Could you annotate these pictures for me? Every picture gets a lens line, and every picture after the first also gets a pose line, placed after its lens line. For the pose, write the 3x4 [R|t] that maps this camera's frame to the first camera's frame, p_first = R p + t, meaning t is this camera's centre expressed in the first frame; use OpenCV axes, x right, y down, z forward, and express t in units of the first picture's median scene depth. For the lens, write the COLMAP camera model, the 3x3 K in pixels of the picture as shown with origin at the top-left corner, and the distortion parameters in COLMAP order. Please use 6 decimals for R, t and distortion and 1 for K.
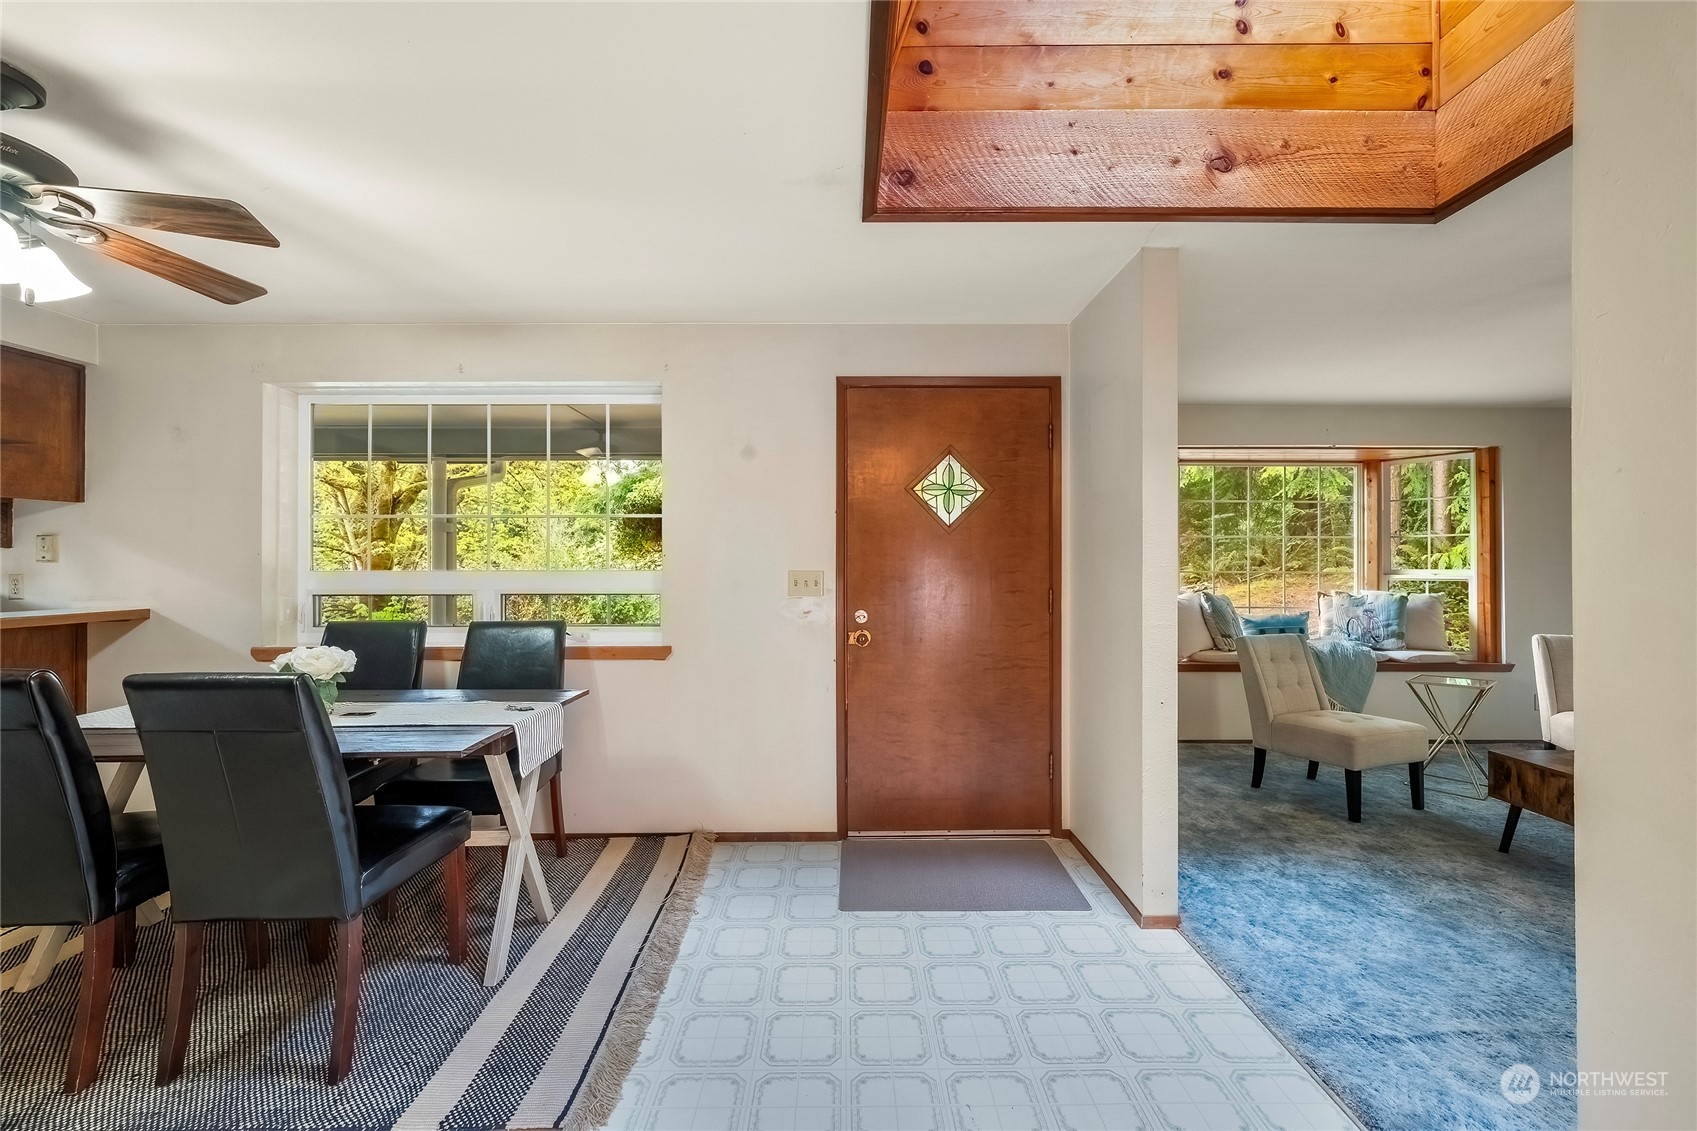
lens RADIAL K [[704.2, 0, 843.0], [0, 704.2, 560.6], [0, 0, 1]] dist [-0.001486, -0.000184]
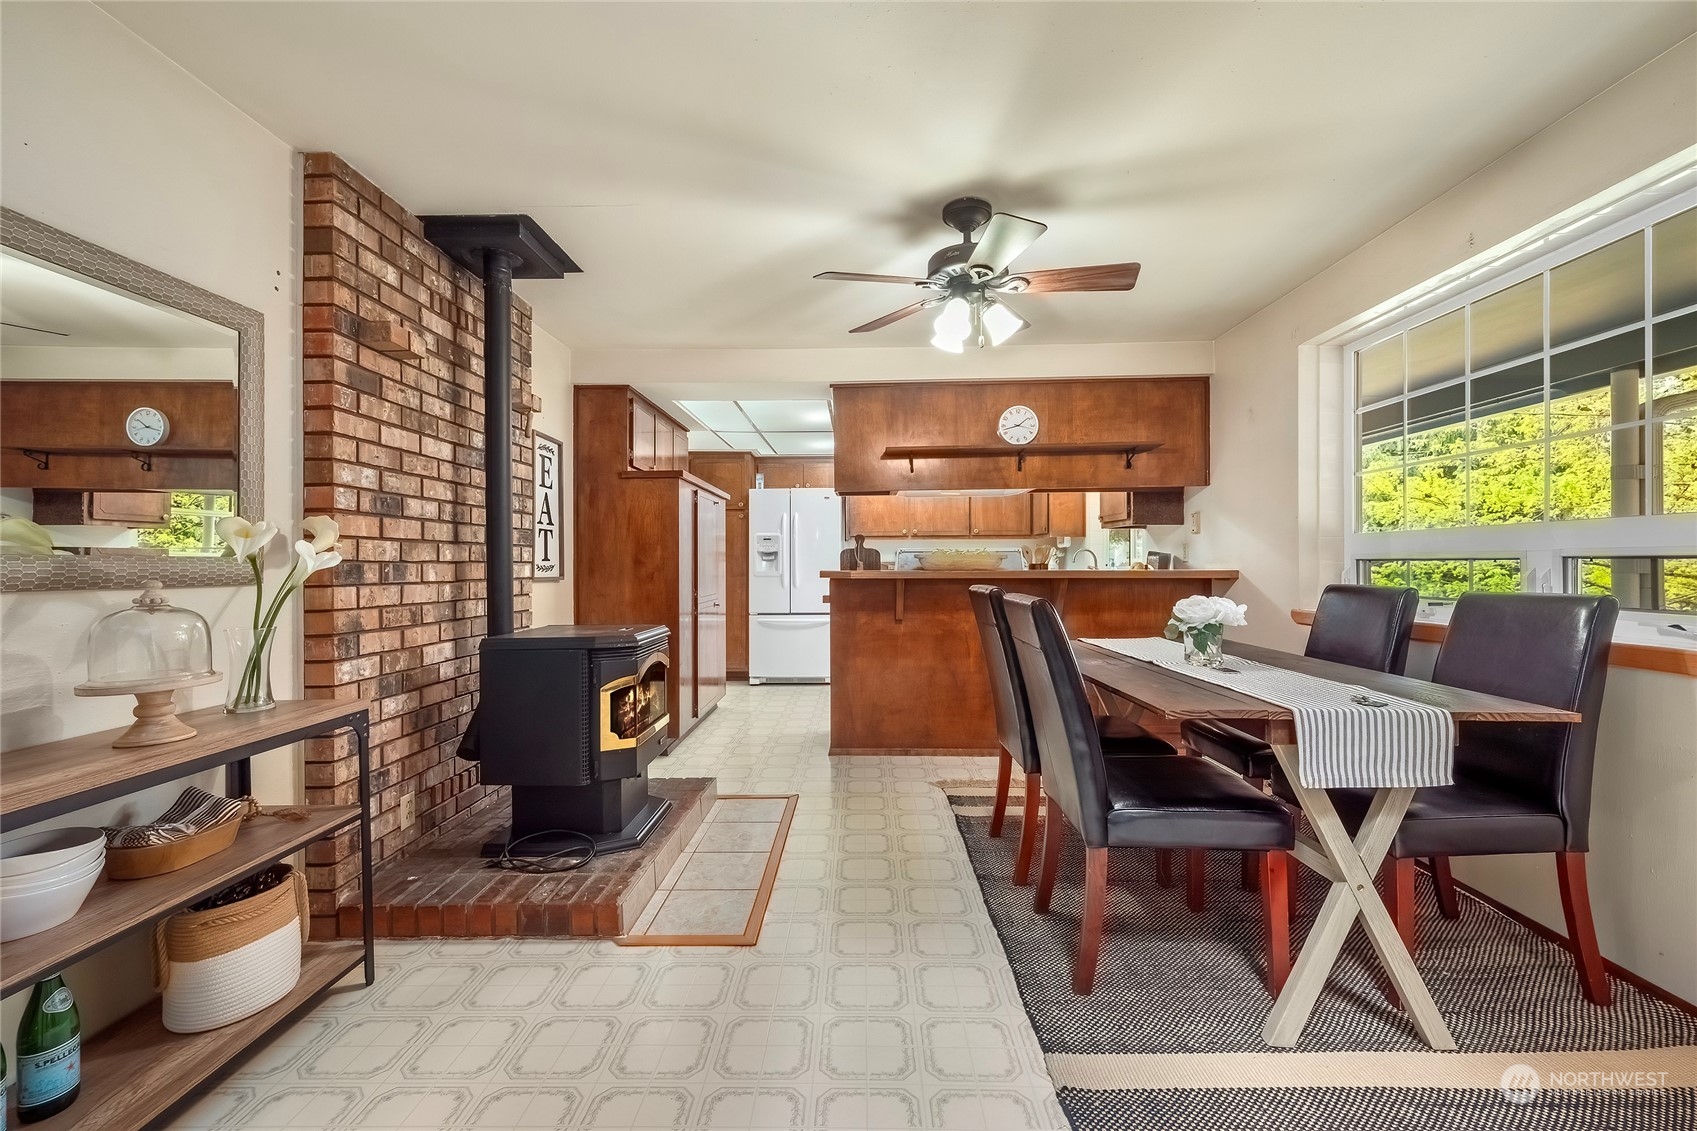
lens RADIAL K [[704.2, 0, 847.4], [0, 704.2, 554.5], [0, 0, 1]] dist [-0.001486, -0.000184]
pose [[-0.025349, -0.008299, -0.999644, 0.202011], [-0.004314, 0.999957, -0.008193, 0.056223], [0.999669, 0.004105, -0.025384, 0.395864]]
